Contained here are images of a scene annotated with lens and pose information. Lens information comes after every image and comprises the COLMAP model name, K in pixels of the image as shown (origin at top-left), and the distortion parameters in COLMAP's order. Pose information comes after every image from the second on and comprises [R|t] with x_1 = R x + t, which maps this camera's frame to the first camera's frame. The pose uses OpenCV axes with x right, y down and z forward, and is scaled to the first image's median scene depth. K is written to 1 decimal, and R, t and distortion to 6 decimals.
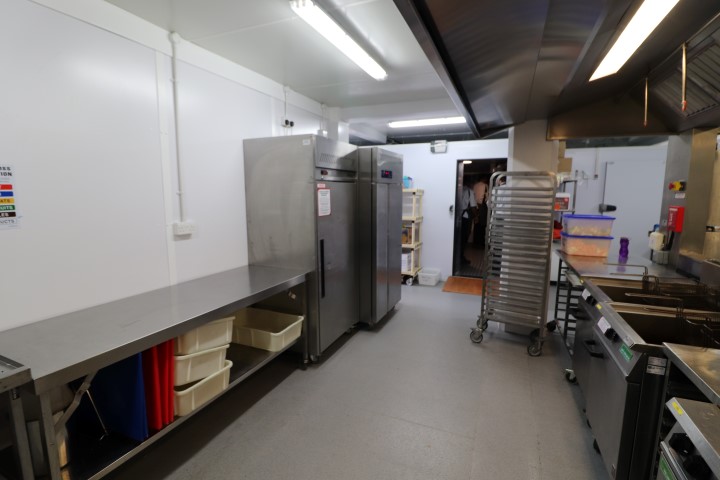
lens RADIAL K [[348.4, 0, 365.1], [0, 348.4, 241.6], [0, 0, 1]] dist [-0.003255, -0.001147]
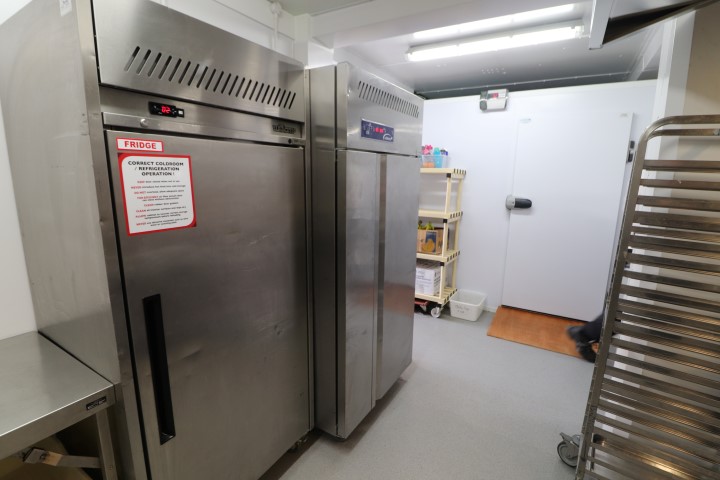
lens RADIAL K [[348.4, 0, 360.8], [0, 348.4, 241.0], [0, 0, 1]] dist [-0.003255, -0.001147]
pose [[0.990323, 0.041285, -0.132501, 0.069727], [-0.034733, 0.998075, 0.051388, -0.046045], [0.134367, -0.046288, 0.989850, 0.343998]]
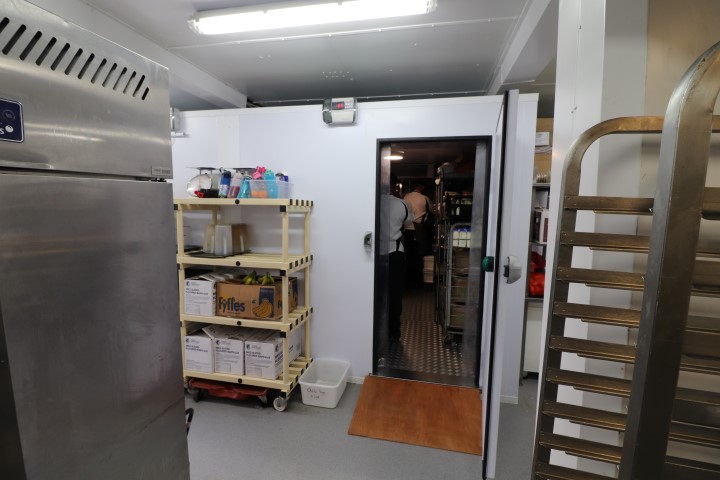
lens RADIAL K [[348.4, 0, 362.3], [0, 348.4, 240.7], [0, 0, 1]] dist [-0.003255, -0.001147]
pose [[0.981162, -0.011060, 0.192872, 0.148426], [0.016696, 0.999479, -0.027623, -0.081378], [-0.192466, 0.030323, 0.980835, 0.532286]]
